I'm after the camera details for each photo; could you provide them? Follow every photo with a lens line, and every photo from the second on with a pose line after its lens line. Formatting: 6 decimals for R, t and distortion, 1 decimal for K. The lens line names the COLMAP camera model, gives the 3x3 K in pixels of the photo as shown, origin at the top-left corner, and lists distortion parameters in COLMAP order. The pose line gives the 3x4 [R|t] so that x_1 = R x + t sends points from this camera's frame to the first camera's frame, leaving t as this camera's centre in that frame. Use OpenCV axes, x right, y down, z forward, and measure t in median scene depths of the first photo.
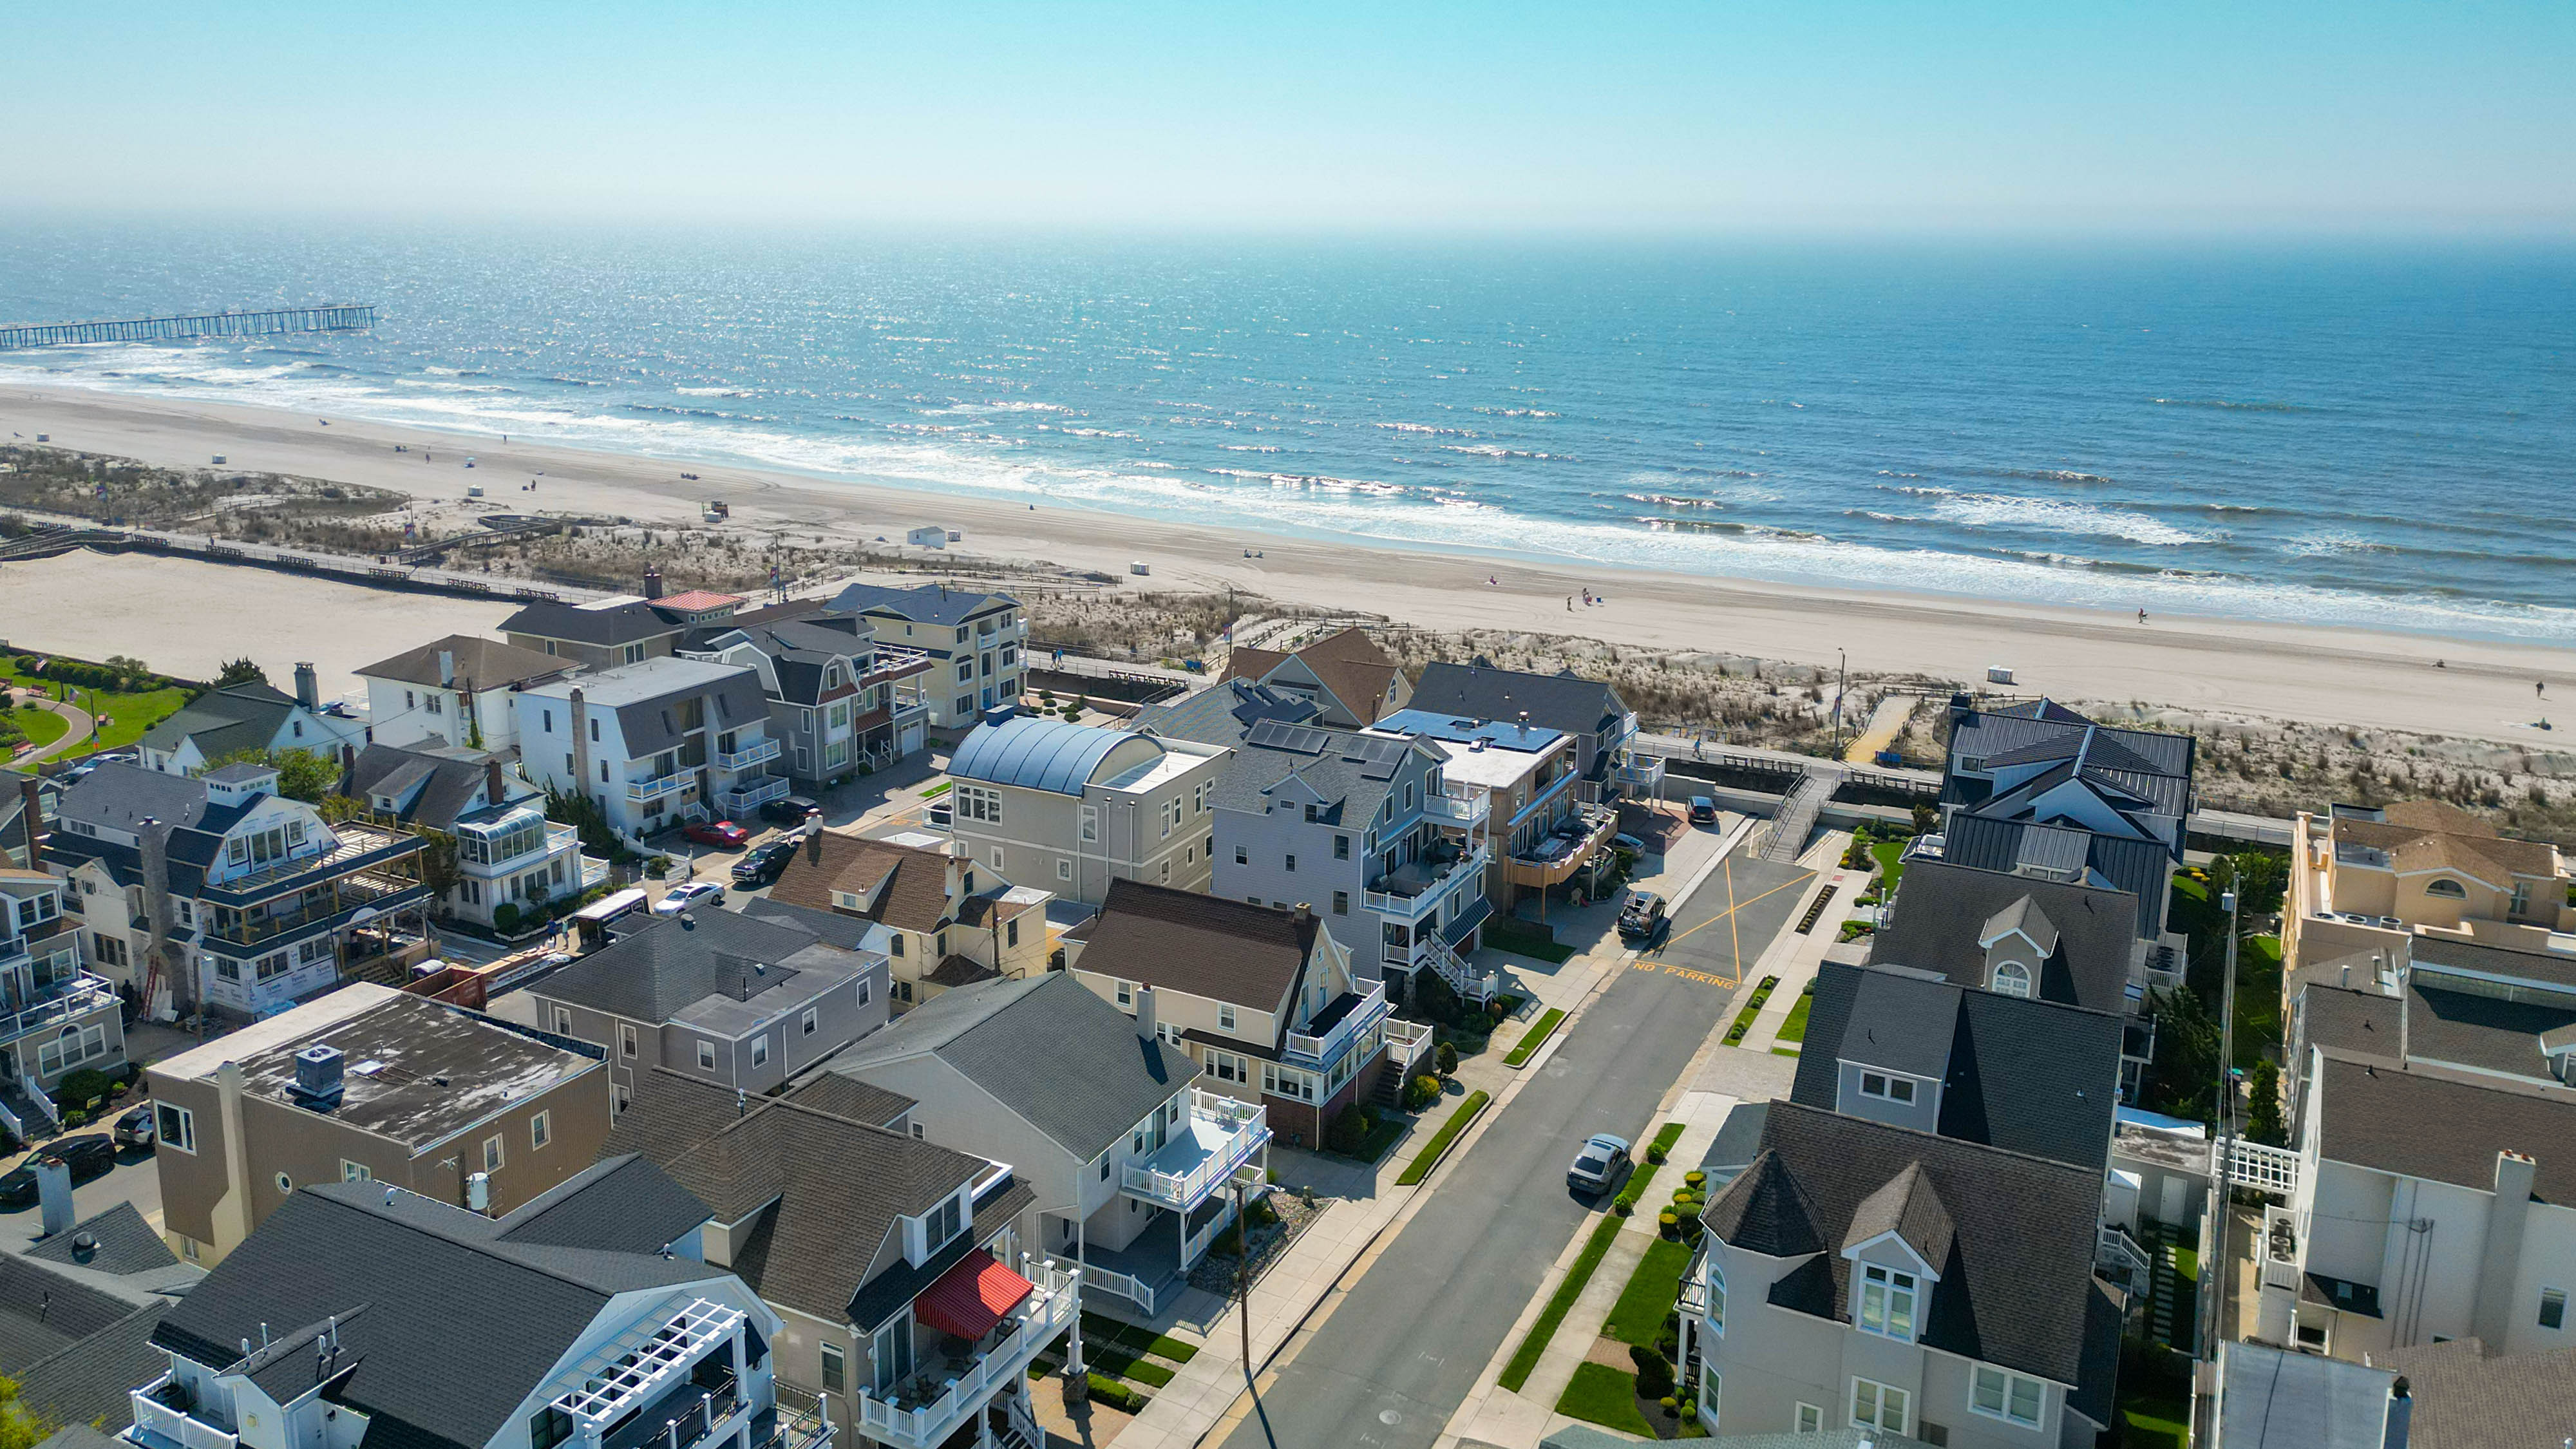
lens RADIAL K [[1874.8, 0, 1281.7], [0, 1874.8, 677.9], [0, 0, 1]] dist [0.100745, -0.119394]
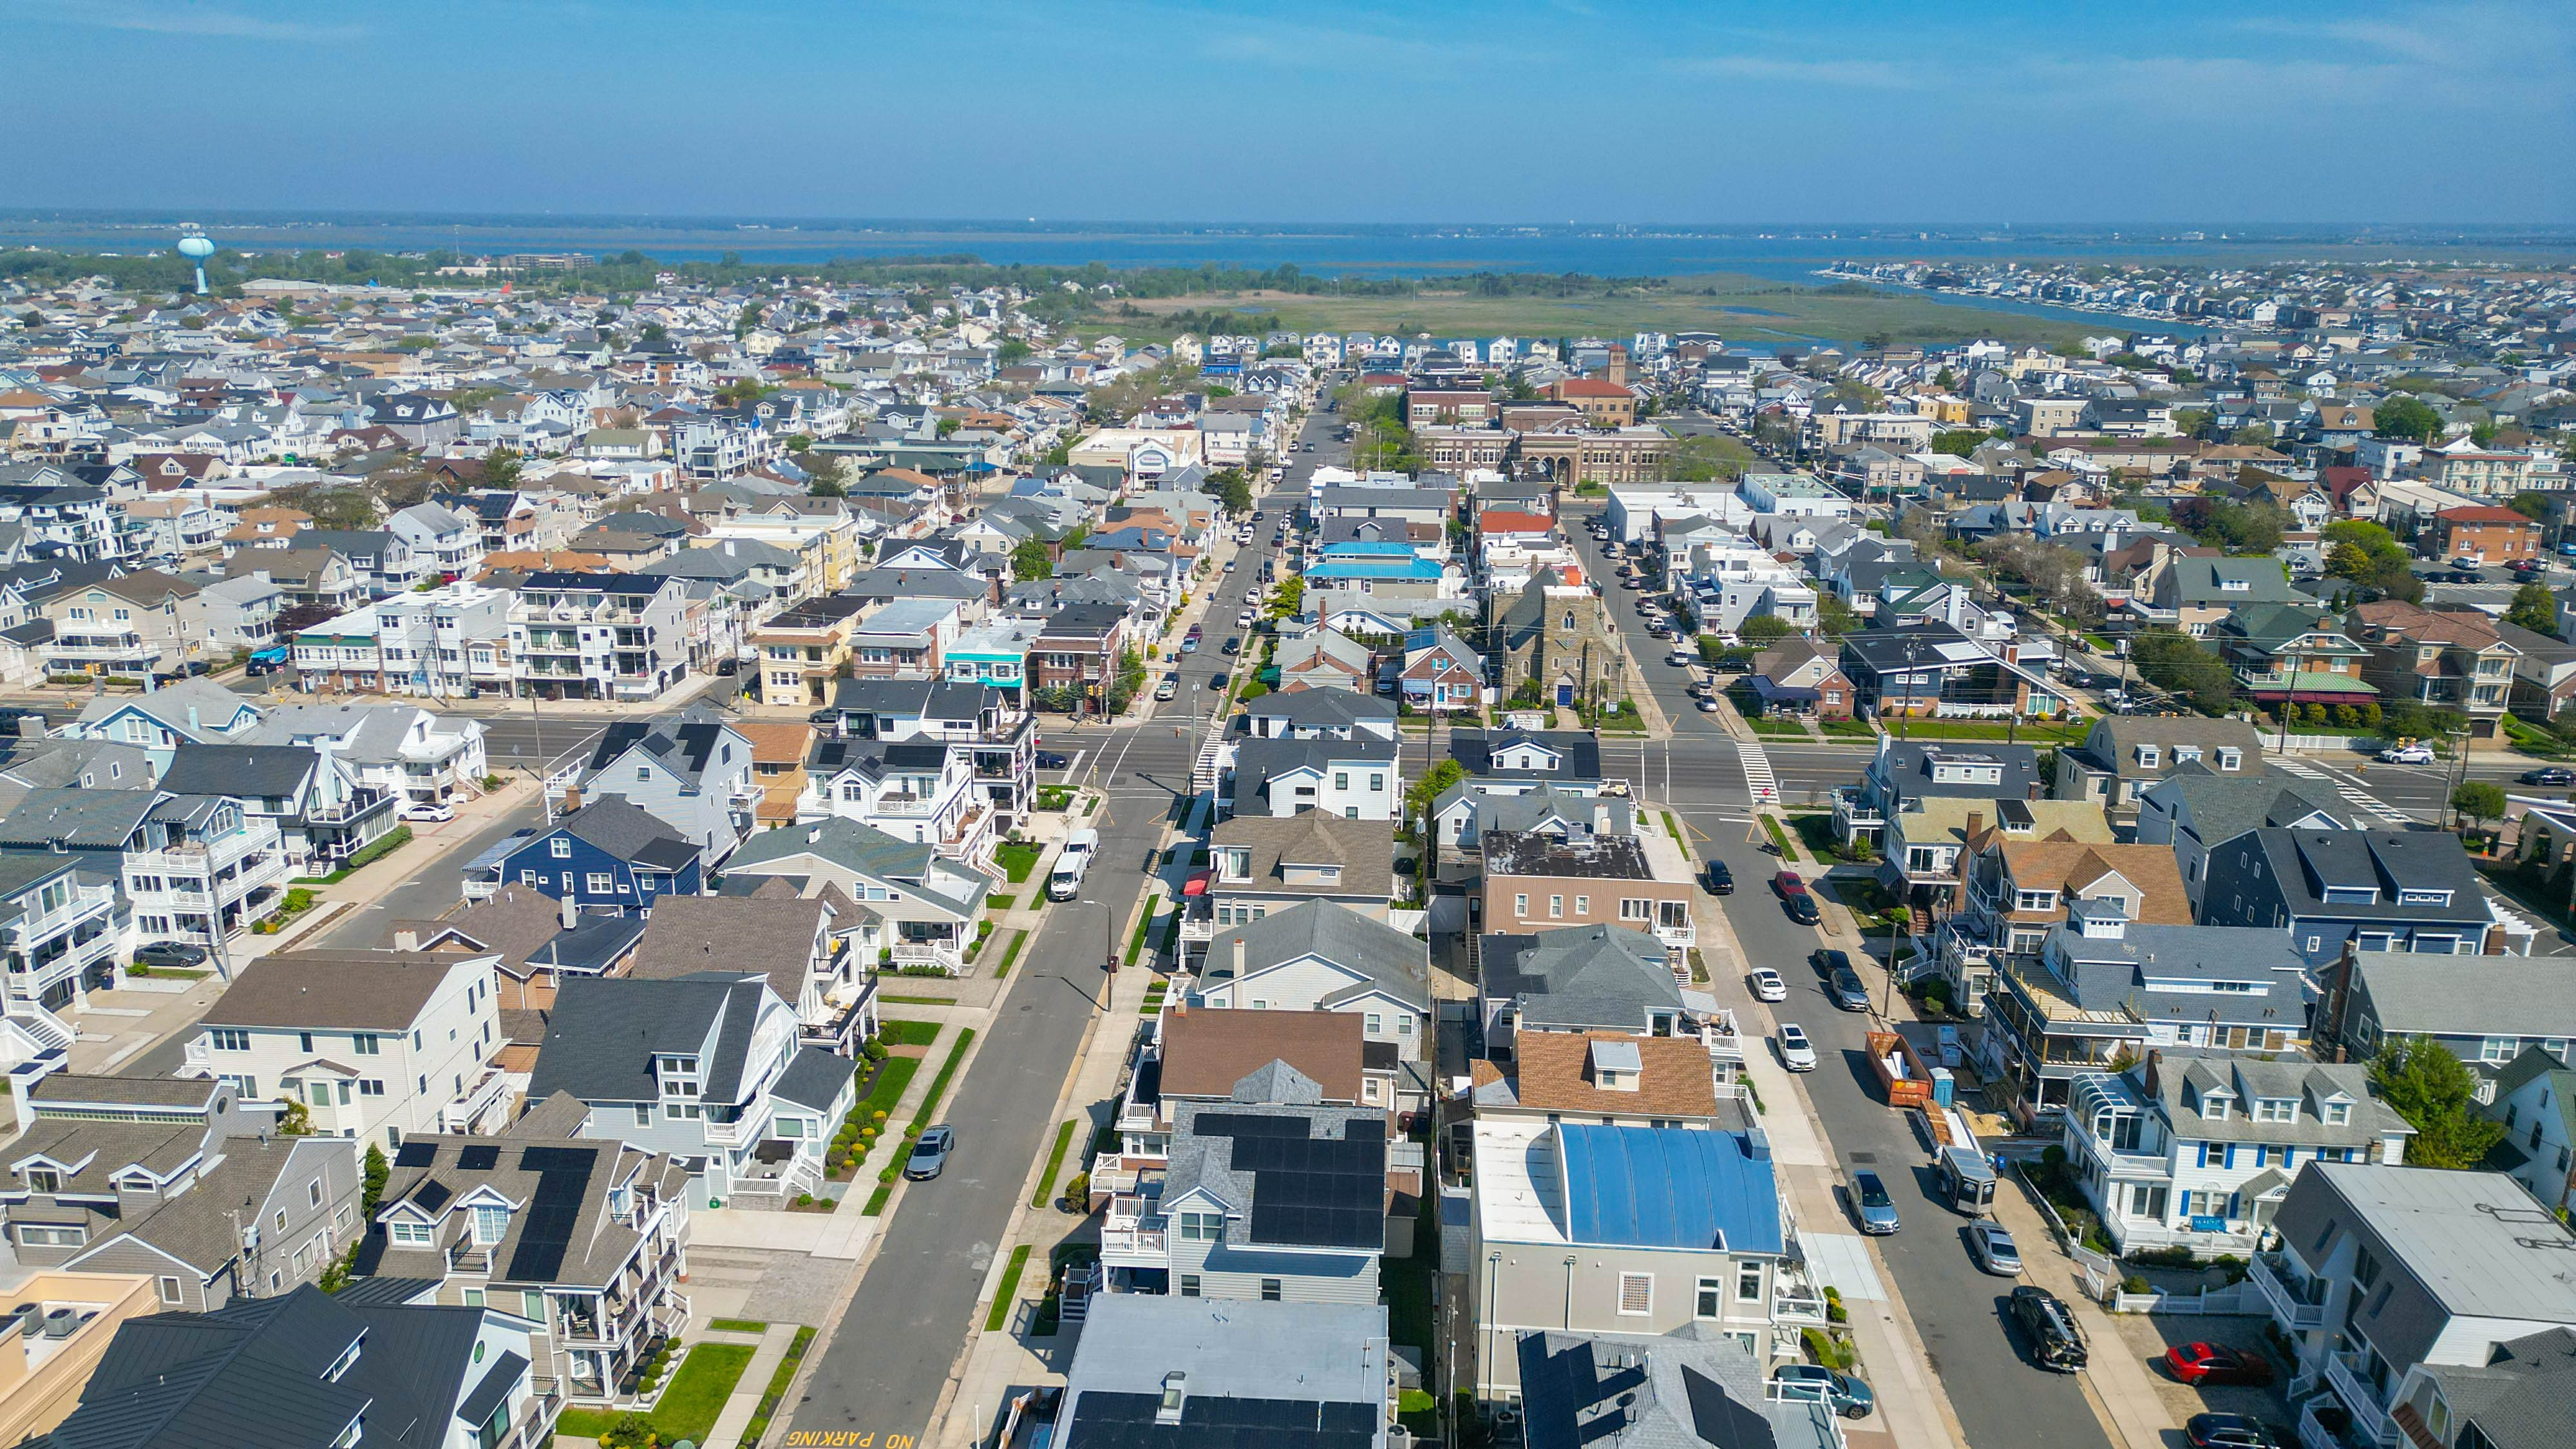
lens RADIAL K [[1797.7, 0, 1276.0], [0, 1797.7, 729.3], [0, 0, 1]] dist [0.089397, -0.094239]
pose [[-0.923101, 0.085320, -0.374973, 0.304756], [-0.111530, 0.873771, 0.473377, -0.477856], [0.368029, 0.478795, -0.797063, 1.512559]]
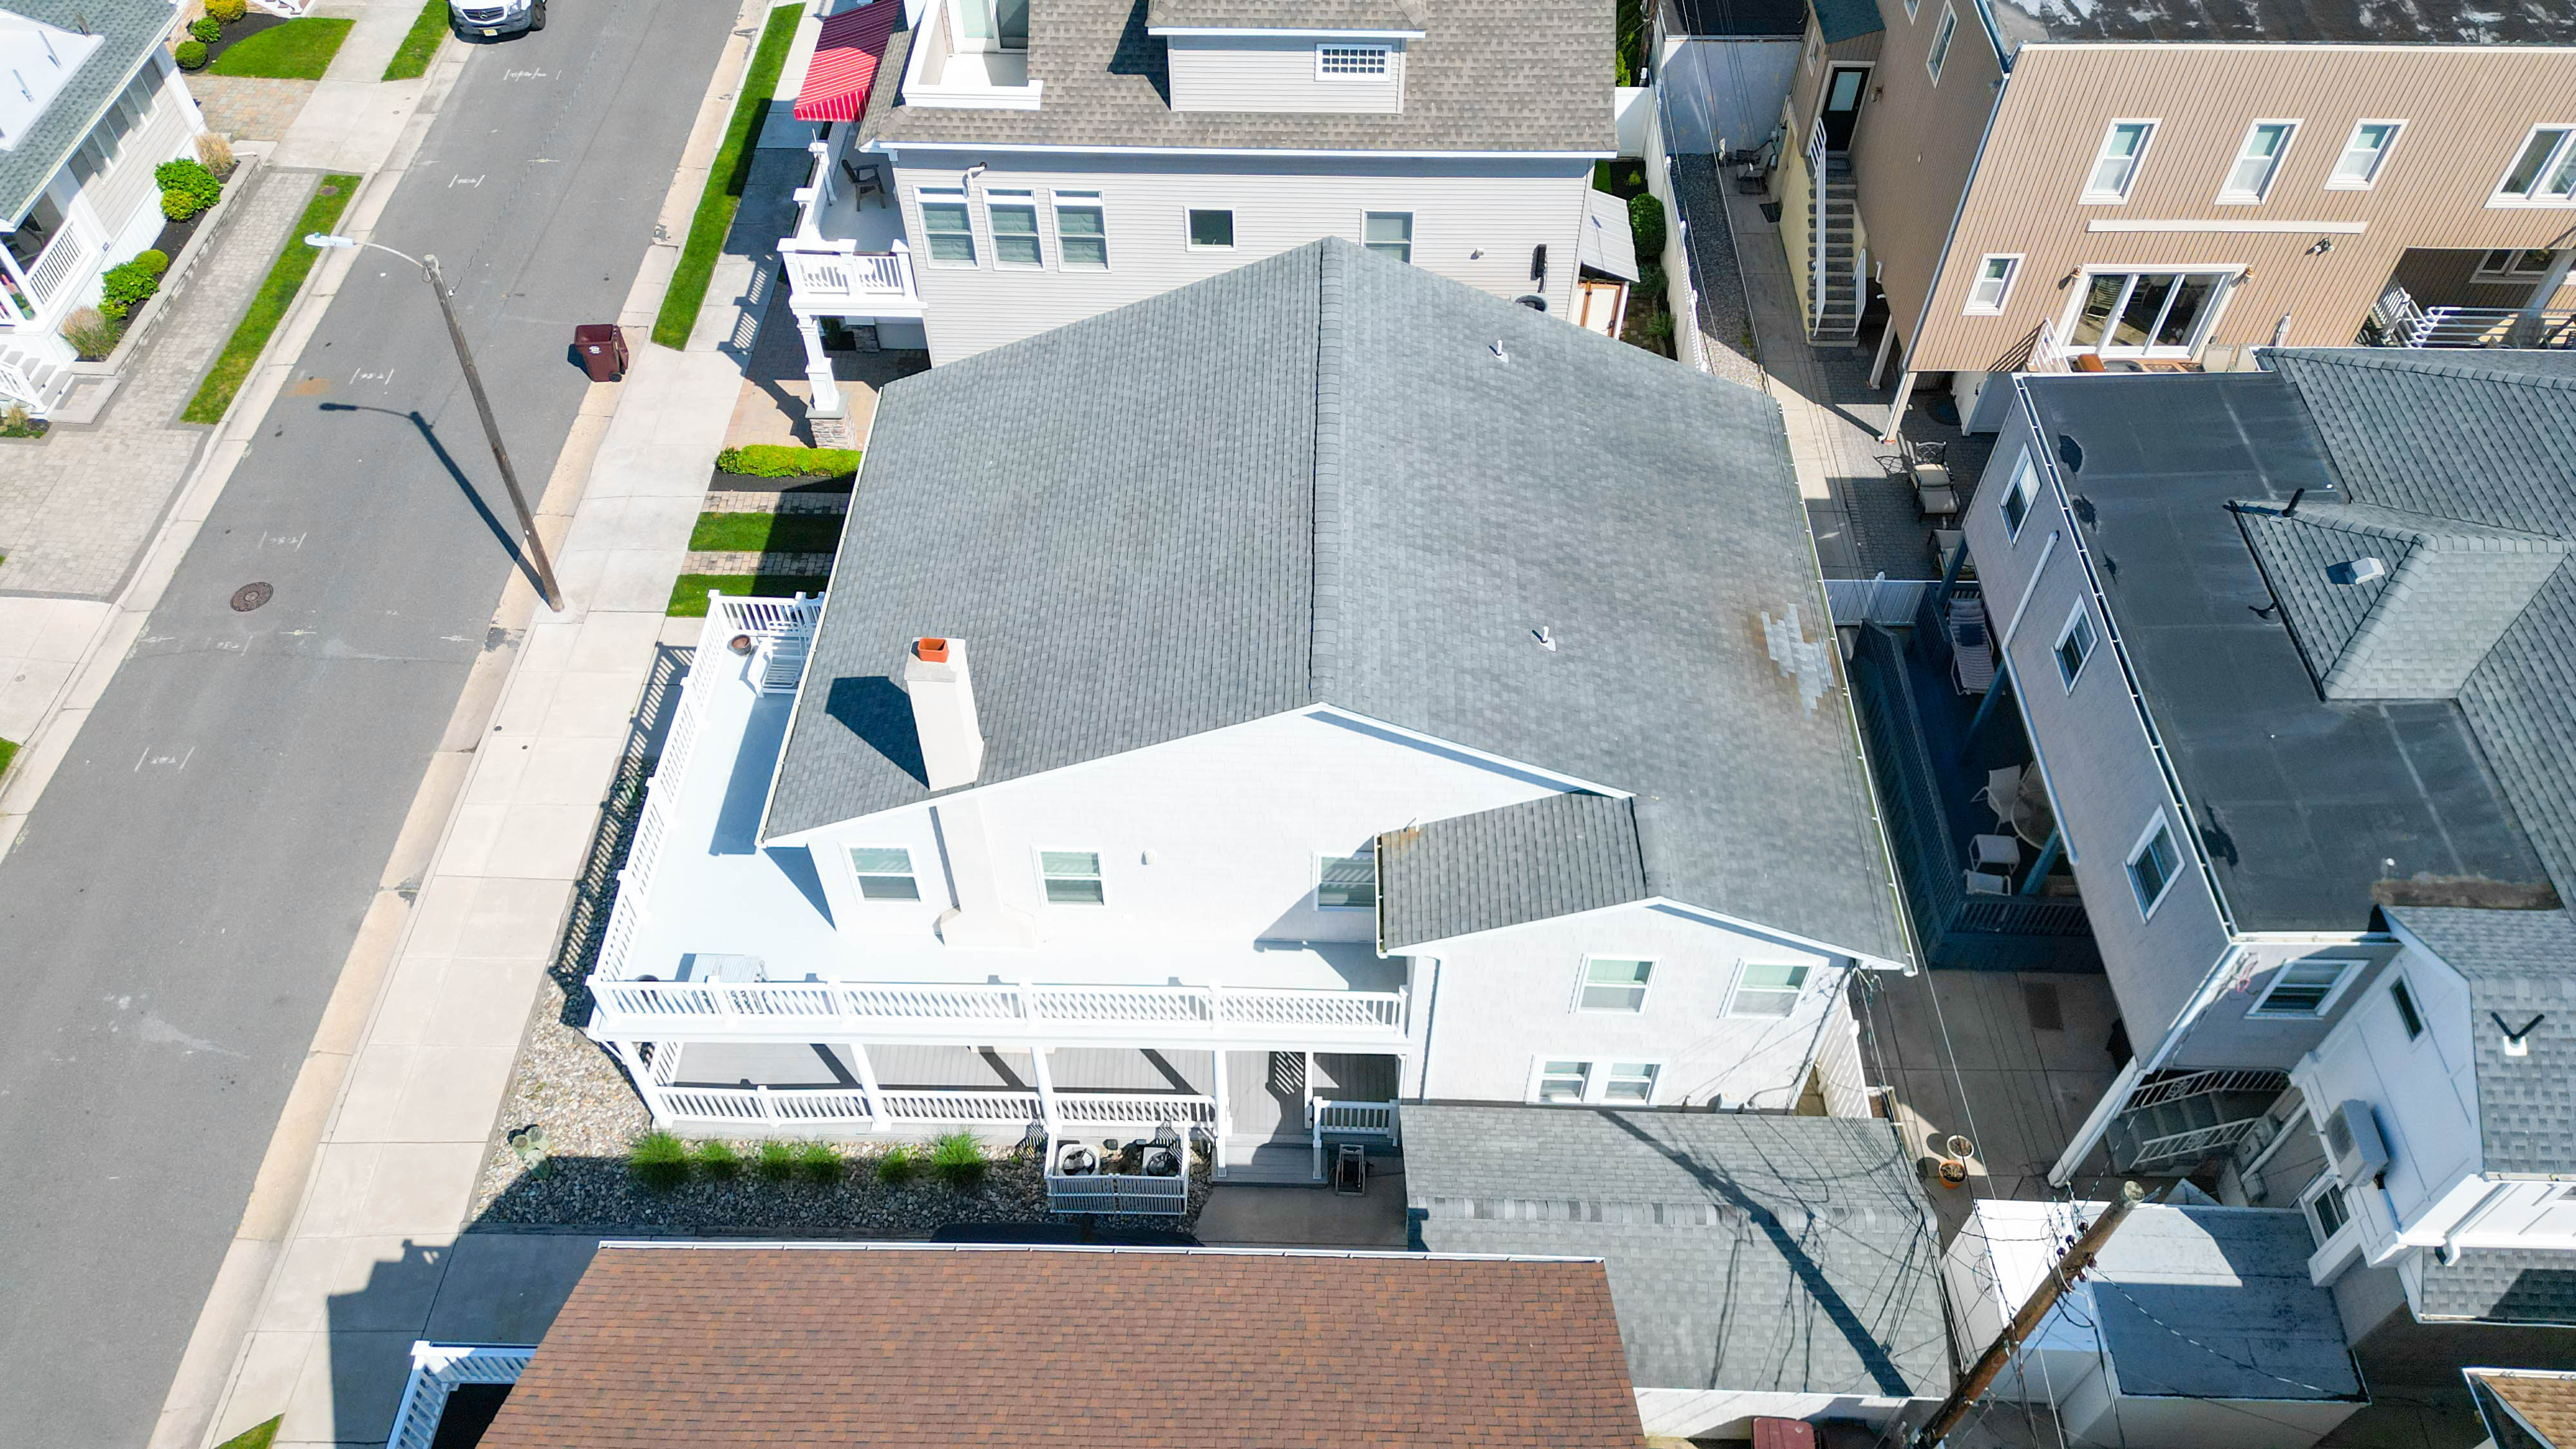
lens RADIAL K [[1797.7, 0, 1276.0], [0, 1797.7, 729.3], [0, 0, 1]] dist [0.089397, -0.094239]
pose [[-0.903514, 0.320352, -0.284670, -0.028316], [-0.116157, 0.456327, 0.882198, -0.052526], [0.412516, 0.830145, -0.375086, 0.833412]]
